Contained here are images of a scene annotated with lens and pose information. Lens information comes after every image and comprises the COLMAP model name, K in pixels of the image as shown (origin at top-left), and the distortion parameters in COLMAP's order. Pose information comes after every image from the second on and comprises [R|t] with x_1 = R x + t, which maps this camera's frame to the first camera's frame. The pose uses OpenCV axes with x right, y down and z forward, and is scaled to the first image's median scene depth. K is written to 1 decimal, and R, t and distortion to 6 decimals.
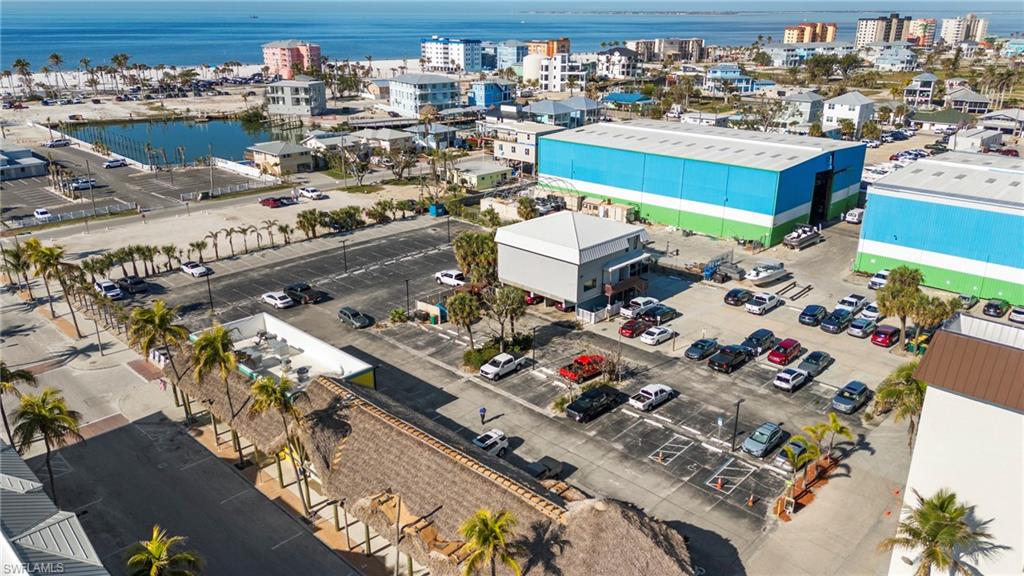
lens RADIAL K [[745.4, 0, 512.0], [0, 745.4, 288.0], [0, 0, 1]] dist [0.093681, -0.104652]
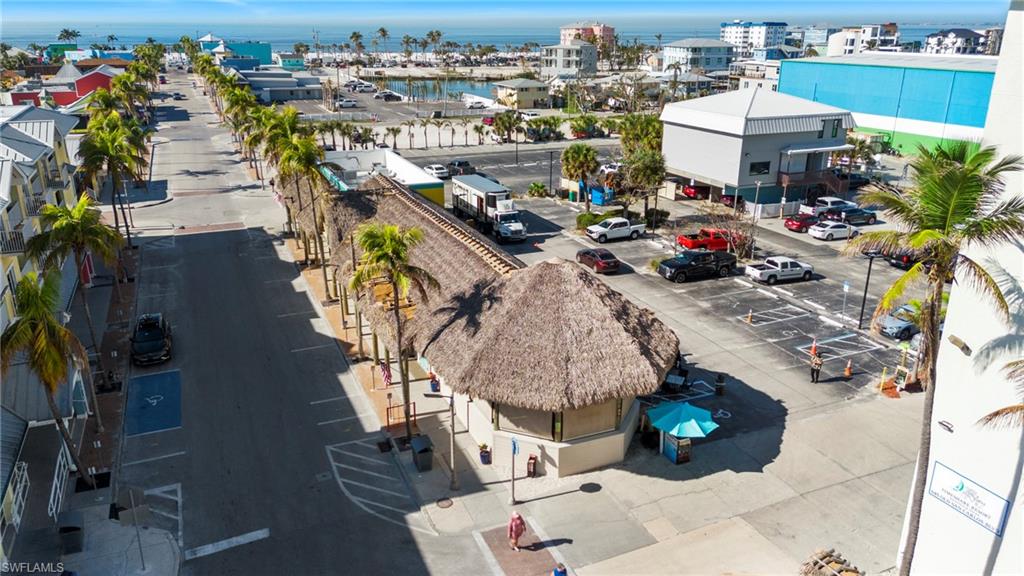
lens RADIAL K [[745.4, 0, 512.0], [0, 745.4, 288.0], [0, 0, 1]] dist [0.093681, -0.104652]
pose [[0.920429, 0.132967, -0.367601, 0.162429], [-0.138593, 0.990286, 0.011181, 0.141951], [0.365517, 0.040655, 0.929916, 0.129029]]
